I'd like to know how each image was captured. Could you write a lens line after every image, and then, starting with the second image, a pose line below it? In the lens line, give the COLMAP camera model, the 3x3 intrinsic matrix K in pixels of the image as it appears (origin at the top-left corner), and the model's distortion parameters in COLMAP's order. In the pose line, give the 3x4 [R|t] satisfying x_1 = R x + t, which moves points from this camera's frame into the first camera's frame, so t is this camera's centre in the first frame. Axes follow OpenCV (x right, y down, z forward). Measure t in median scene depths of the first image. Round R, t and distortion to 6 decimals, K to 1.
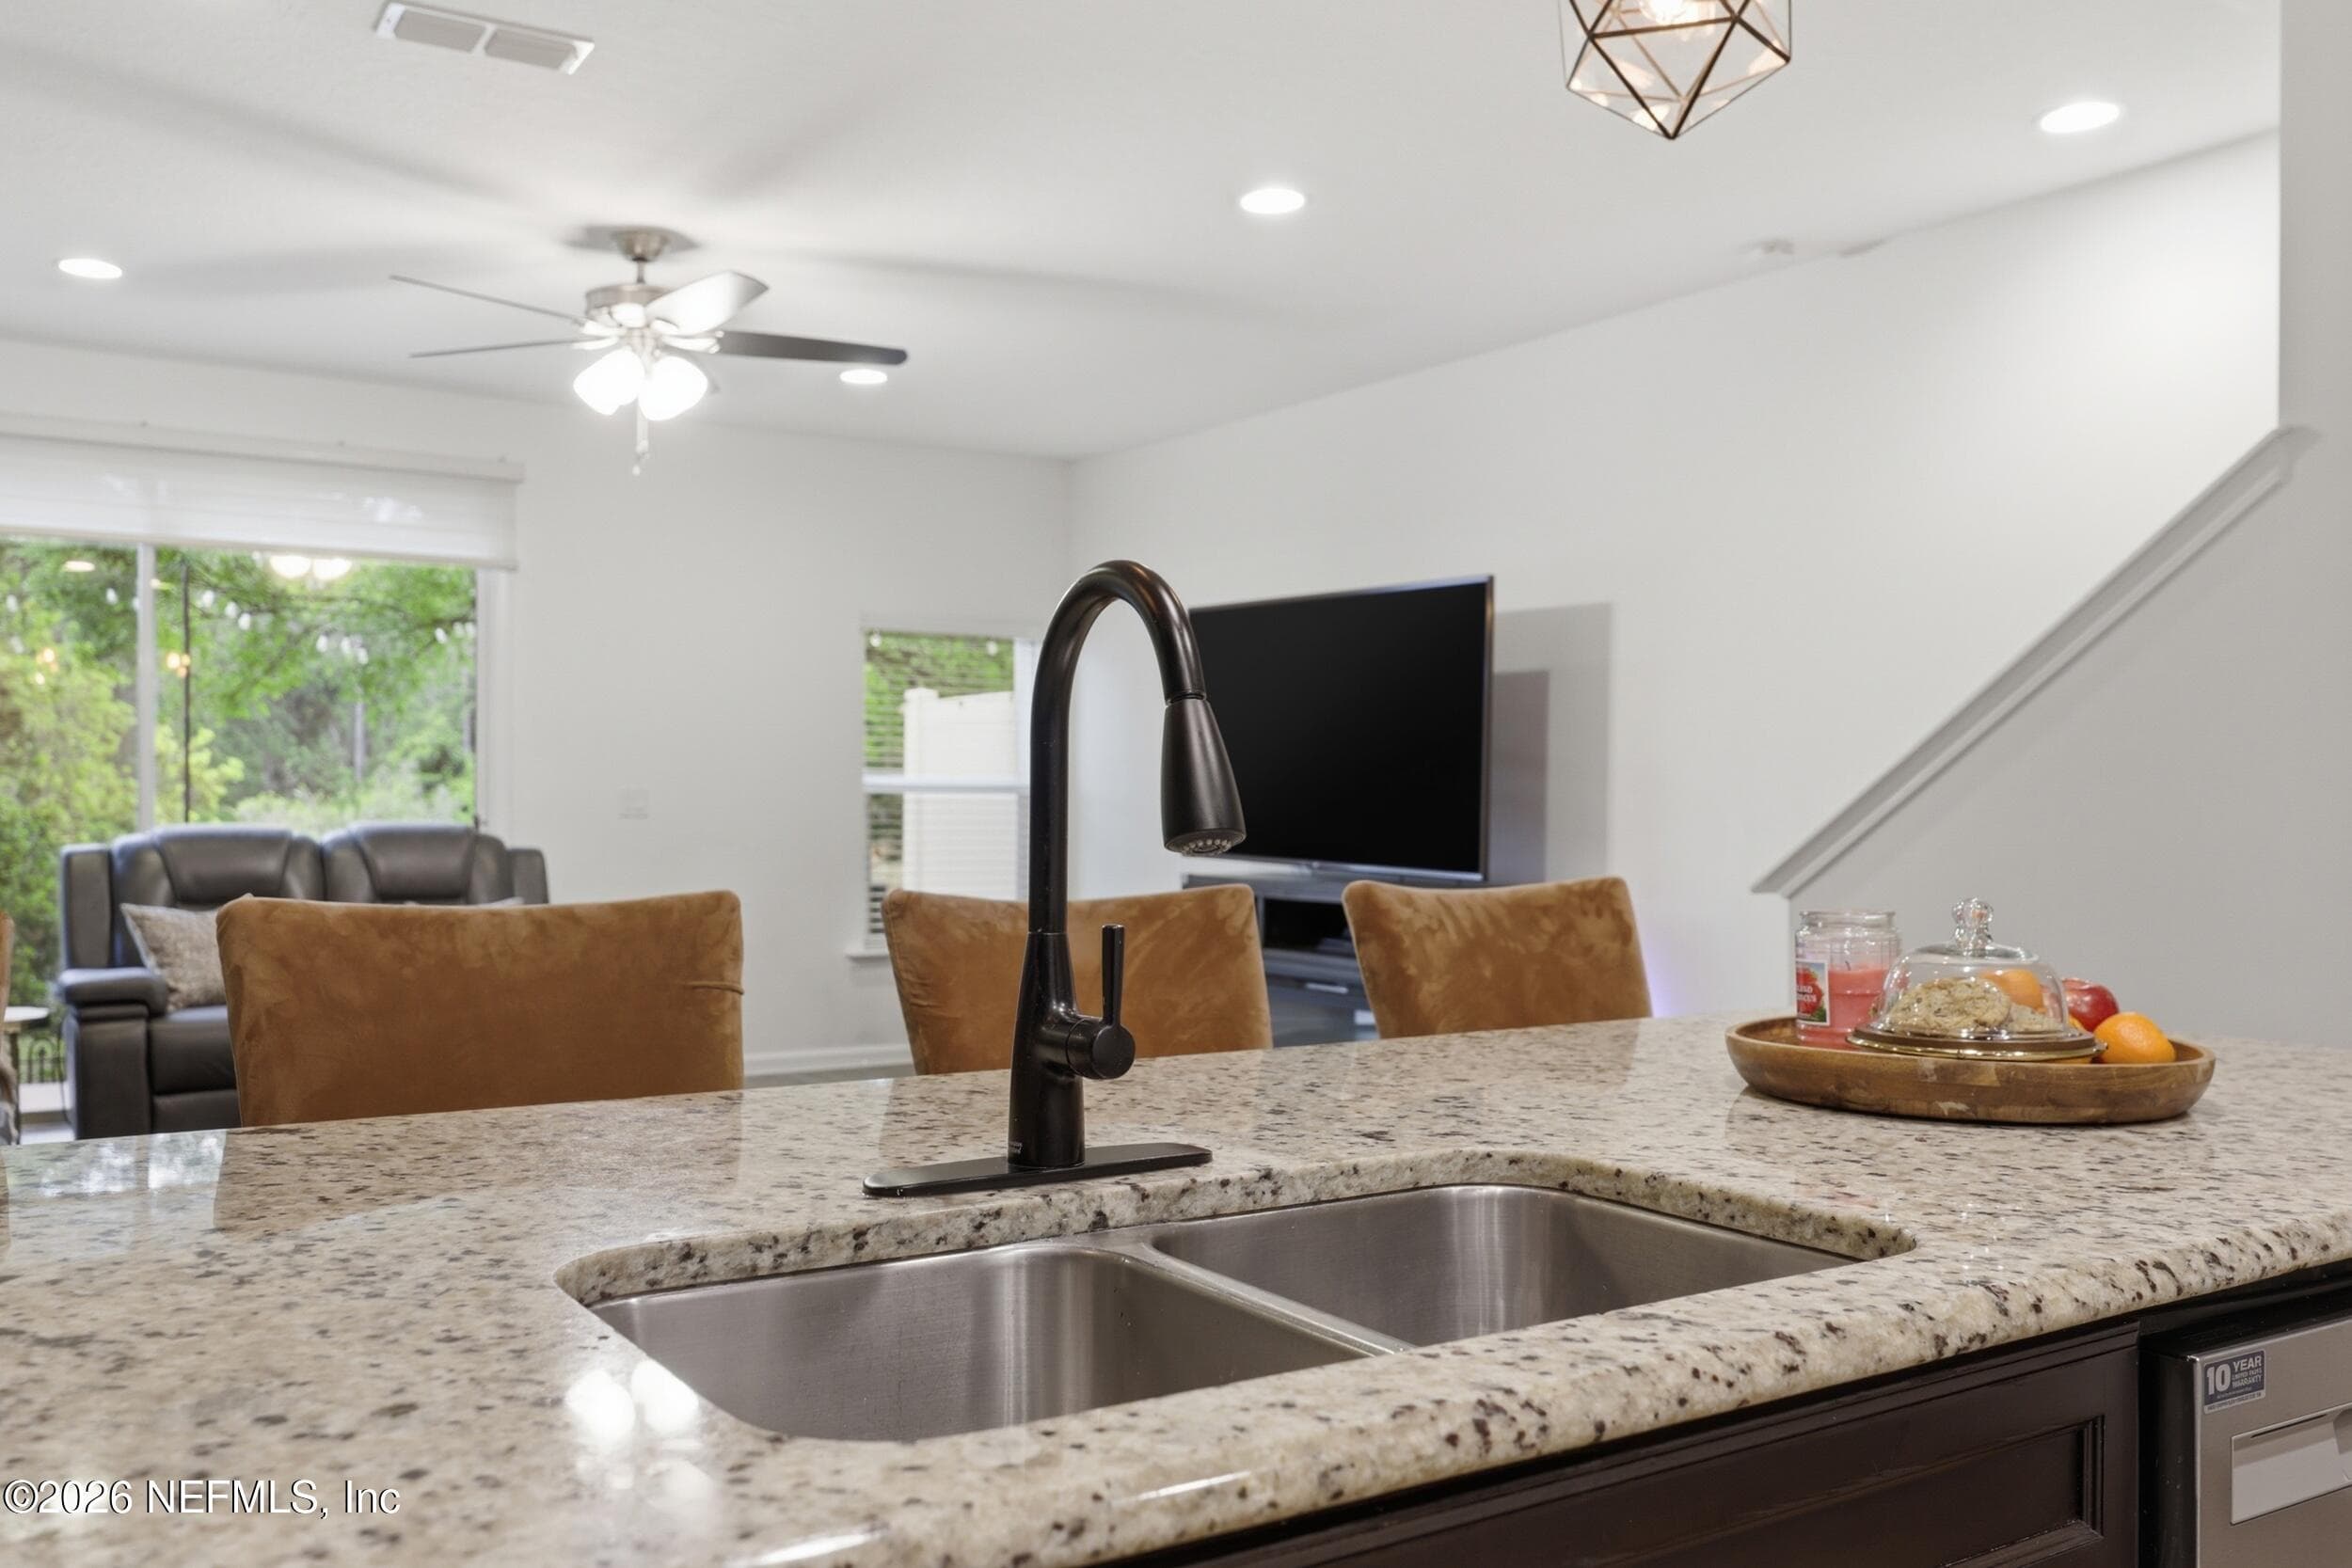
lens RADIAL K [[1929.3, 0, 1145.0], [0, 1929.3, 789.6], [0, 0, 1]] dist [-0.005207, -0.003632]
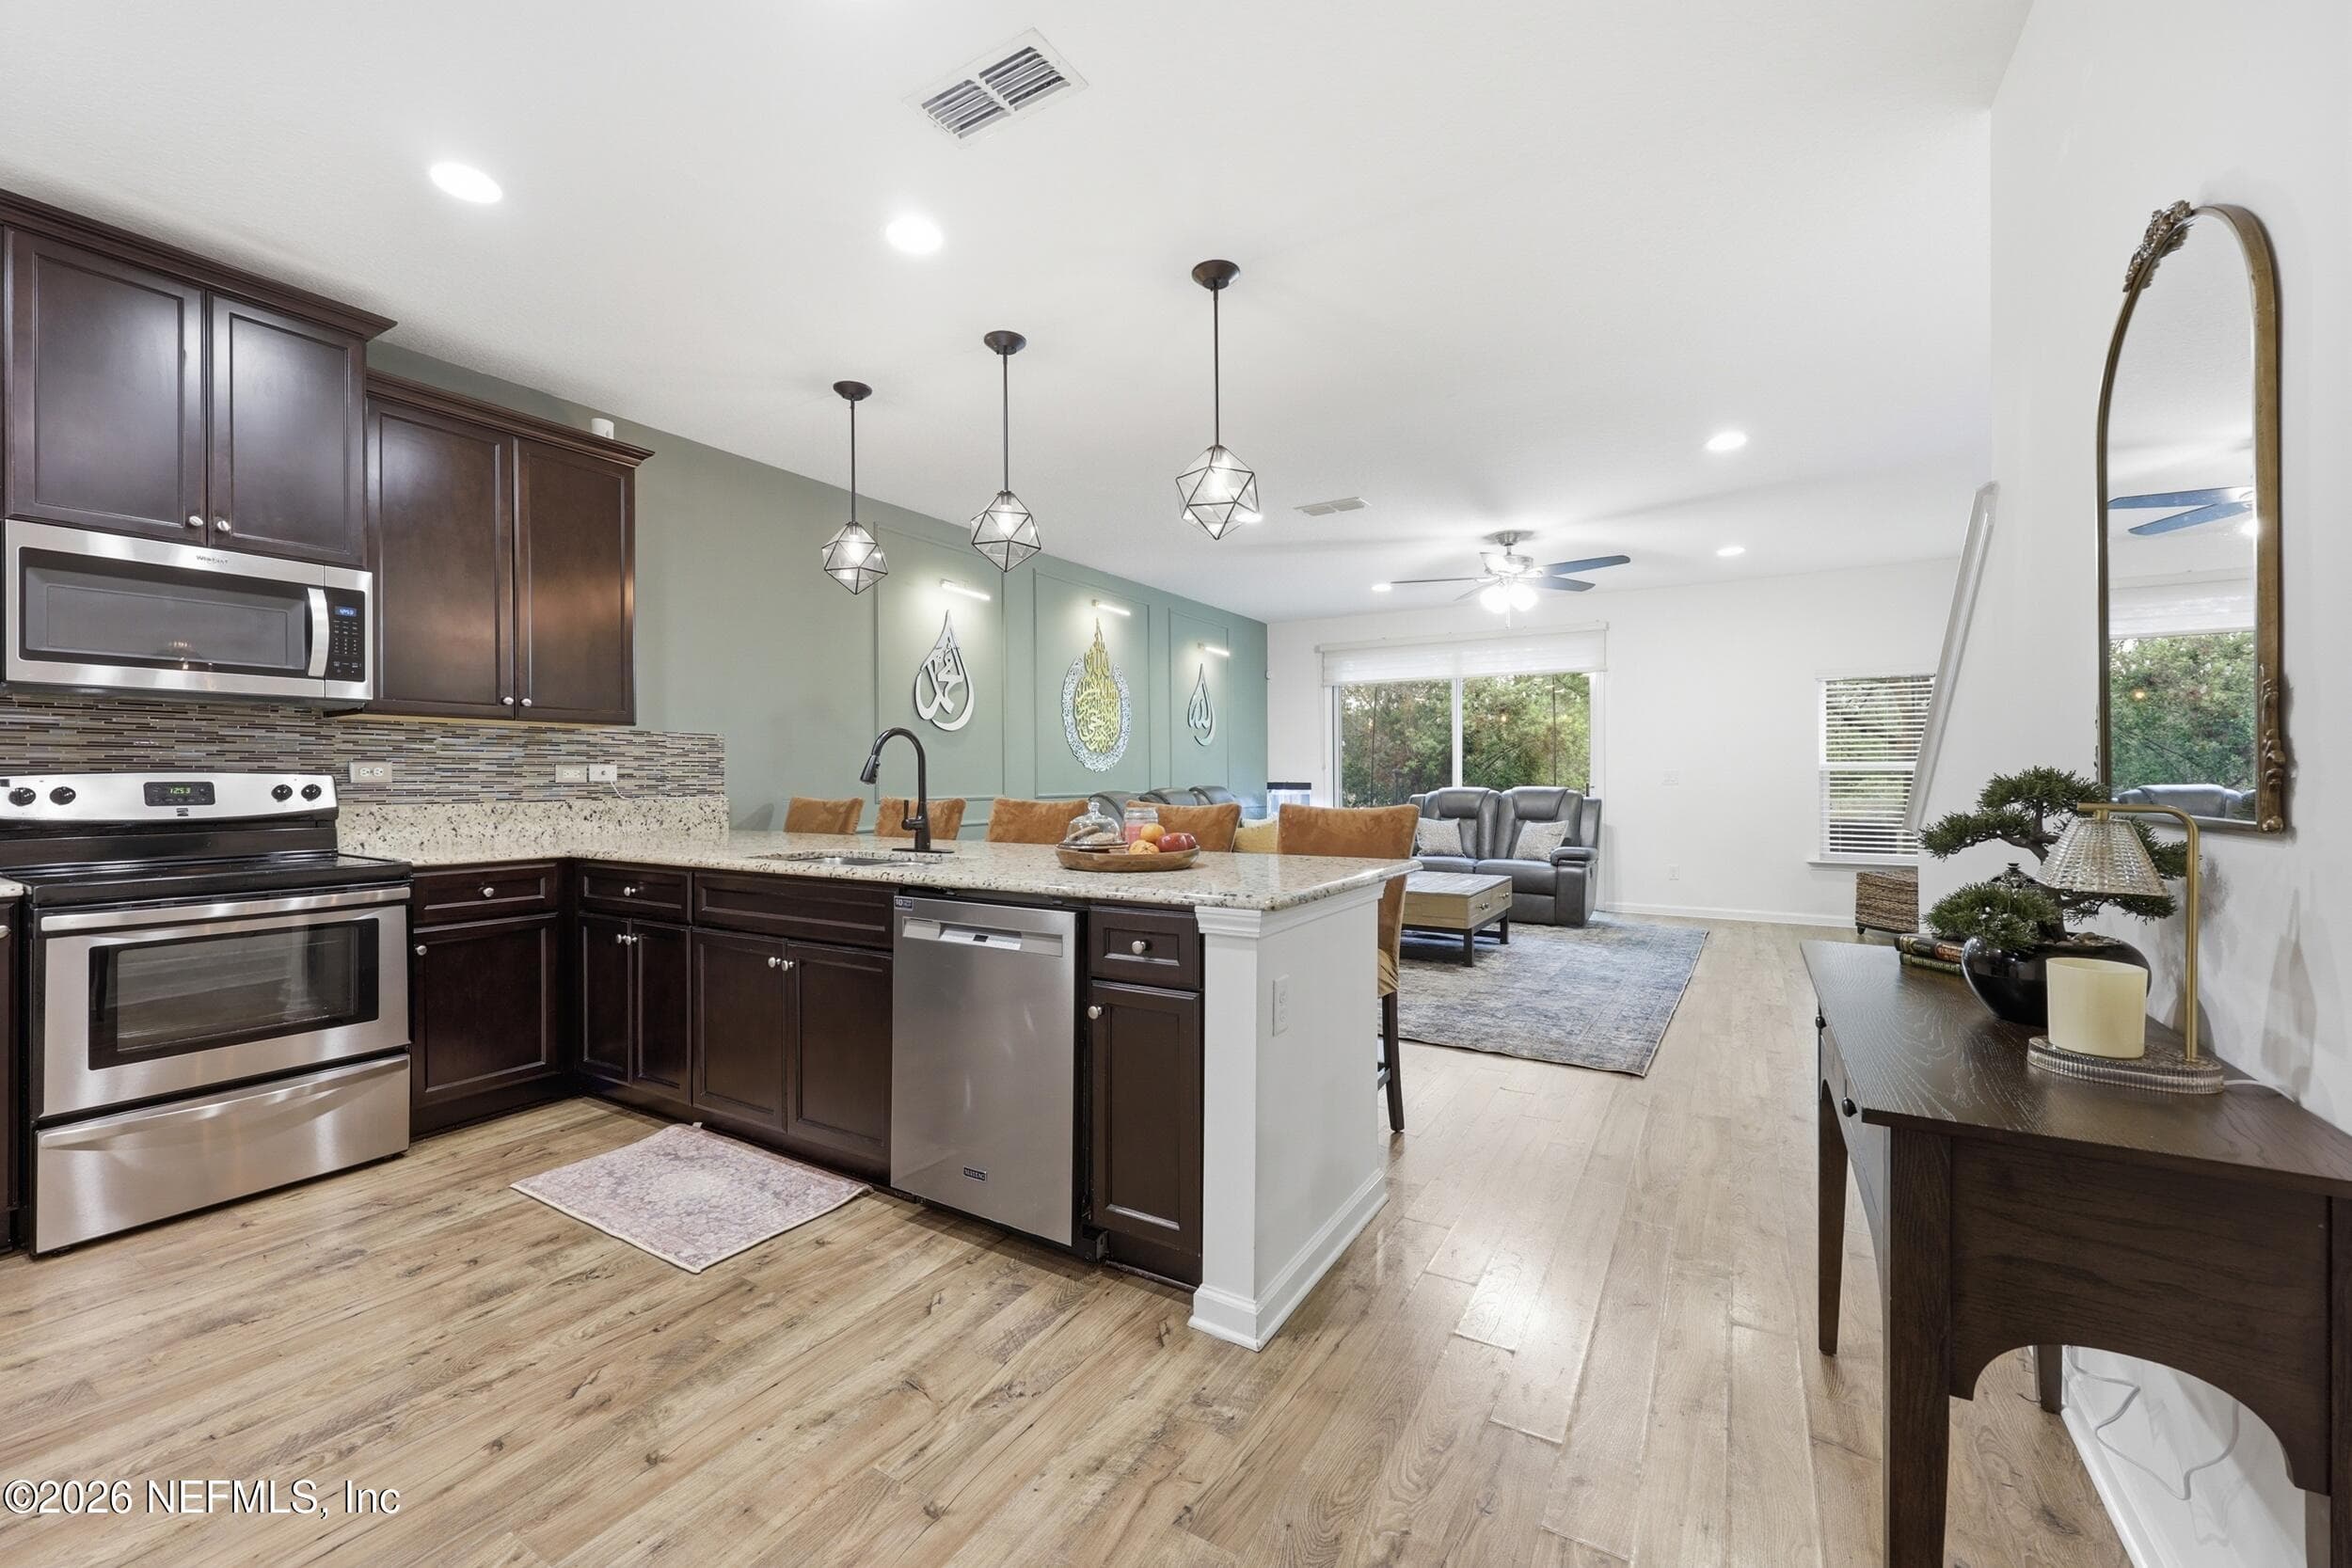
lens RADIAL K [[943.1, 0, 1168.6], [0, 943.1, 778.1], [0, 0, 1]] dist [-0.001000, -0.000081]
pose [[0.438813, -0.007267, -0.898549, 0.658813], [0.011408, 0.999932, -0.002515, 0.007129], [0.898506, -0.009147, 0.438866, 0.142158]]
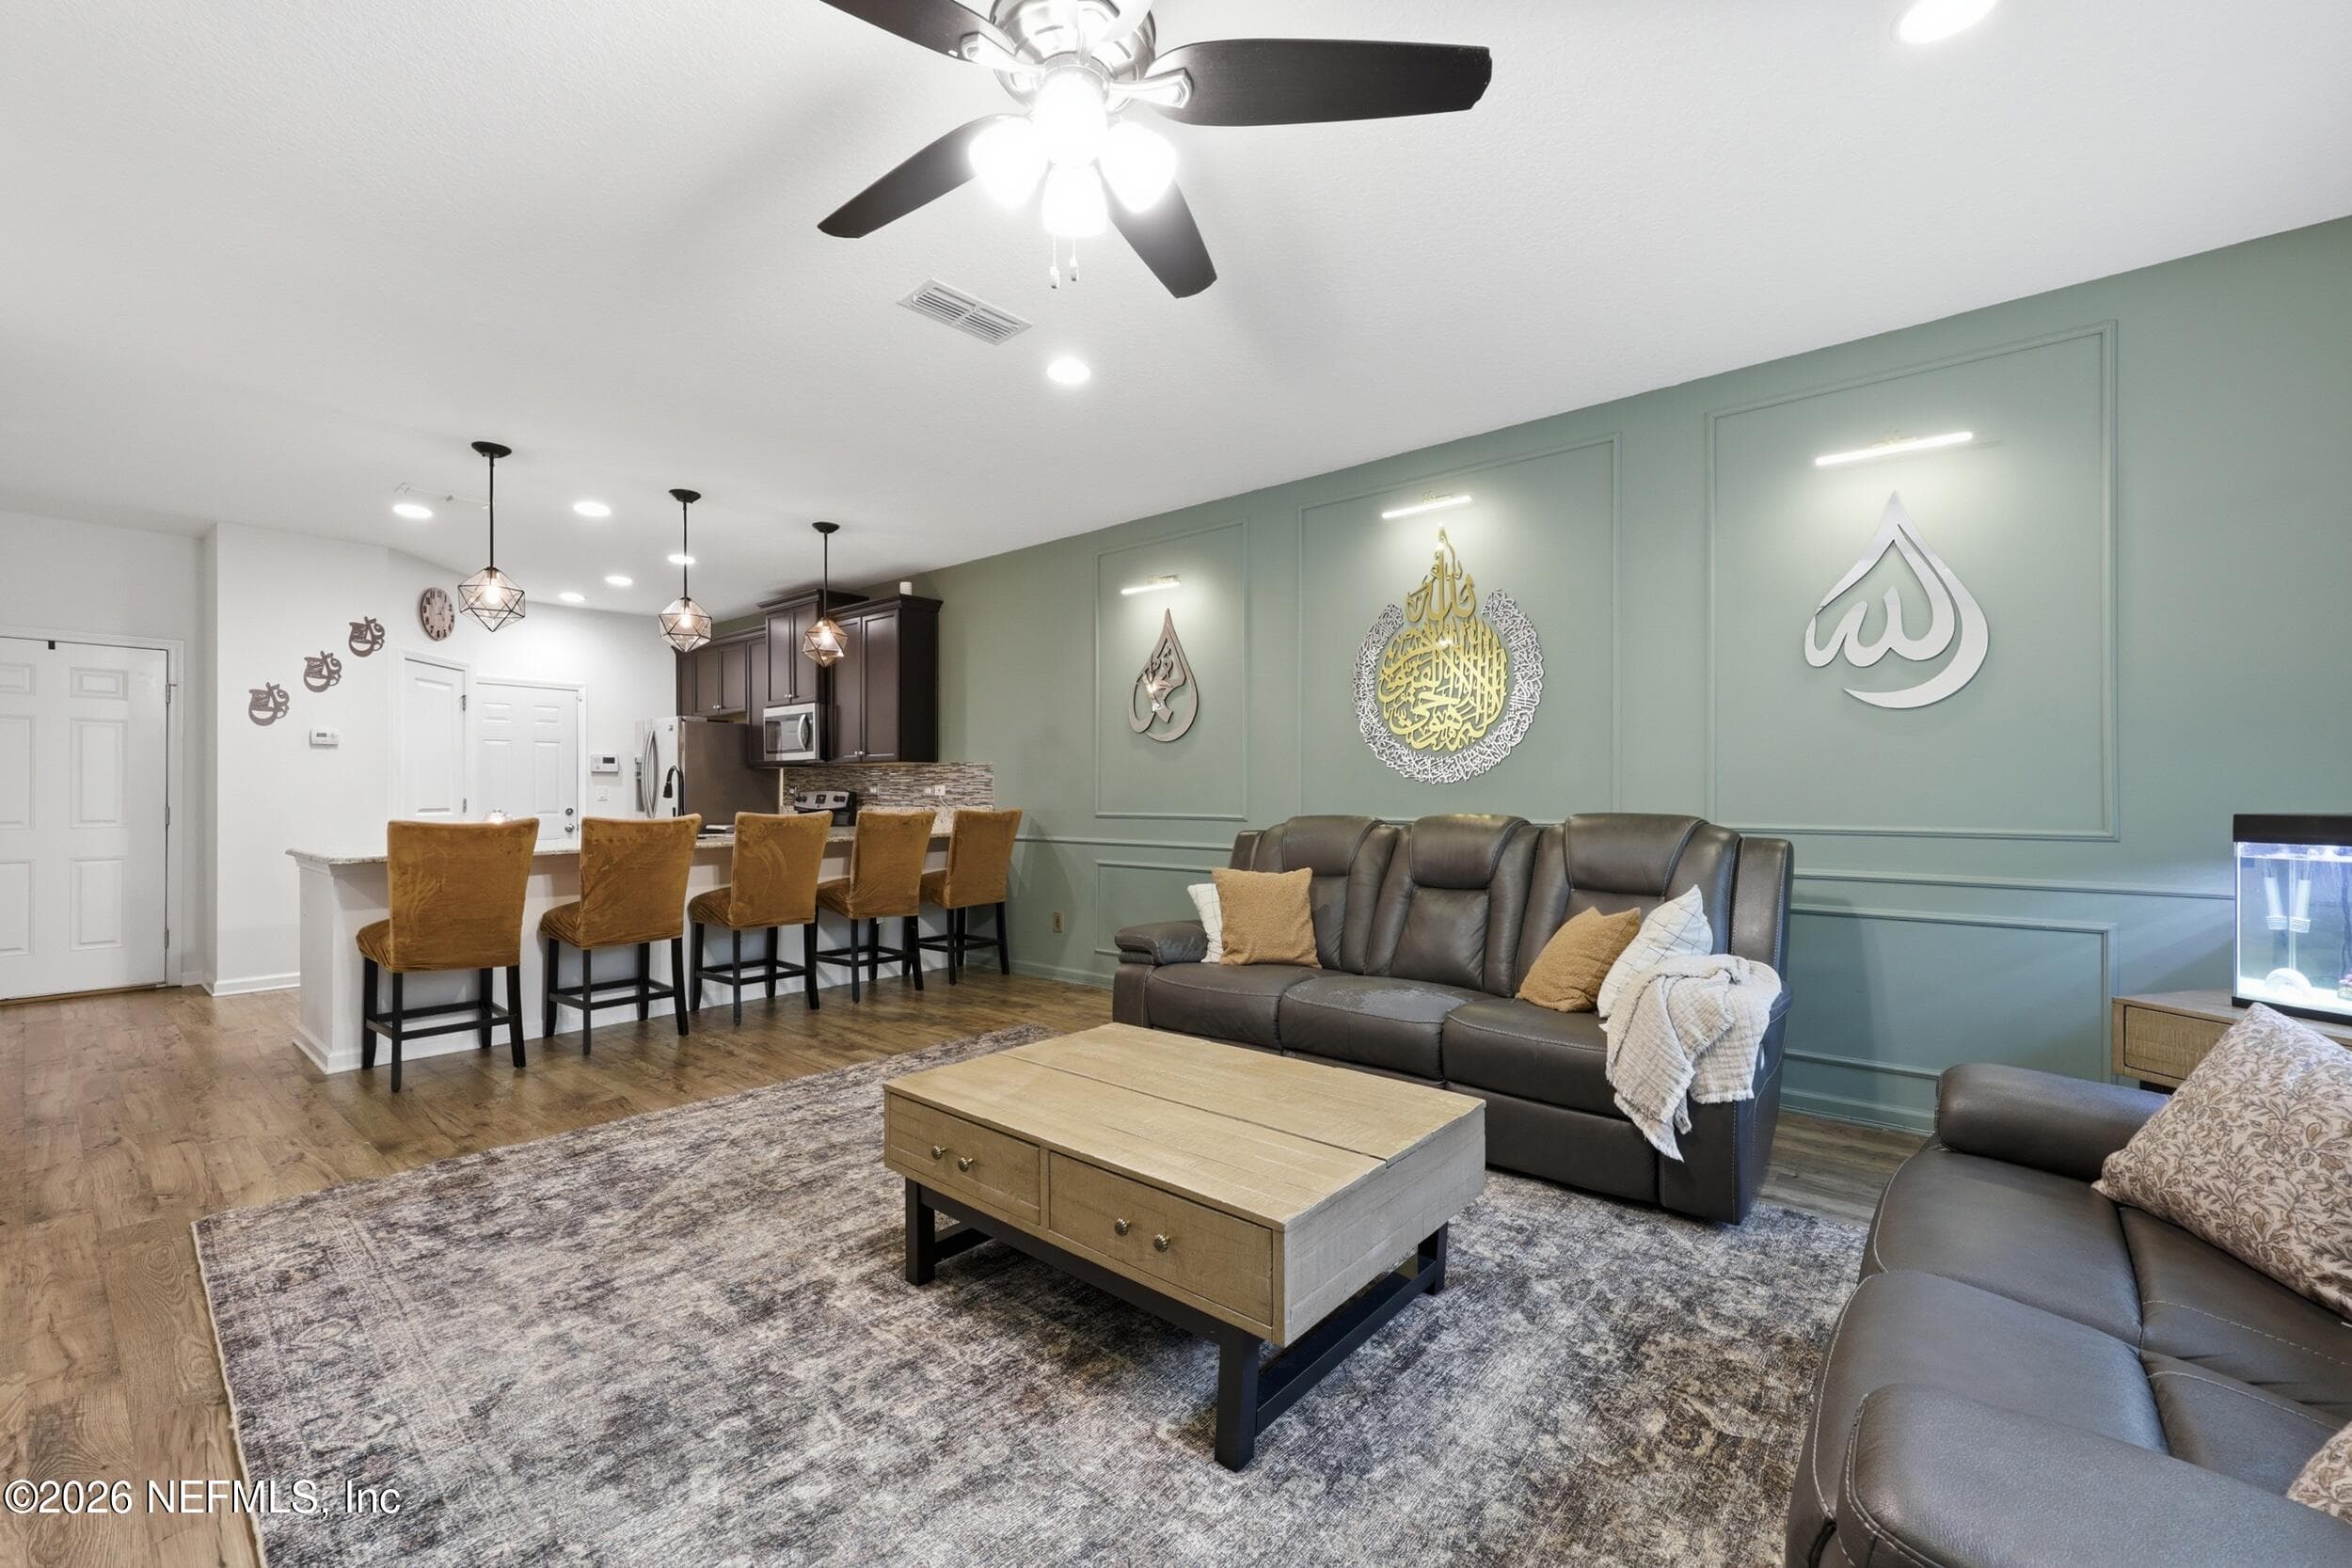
lens RADIAL K [[961.0, 0, 1171.4], [0, 961.0, 793.9], [0, 0, 1]] dist [-0.000590, -0.000195]
pose [[-0.955426, -0.002890, -0.295217, -0.225886], [-0.001400, 0.999985, -0.005258, 0.007354], [0.295228, -0.004610, -0.955416, 1.500778]]
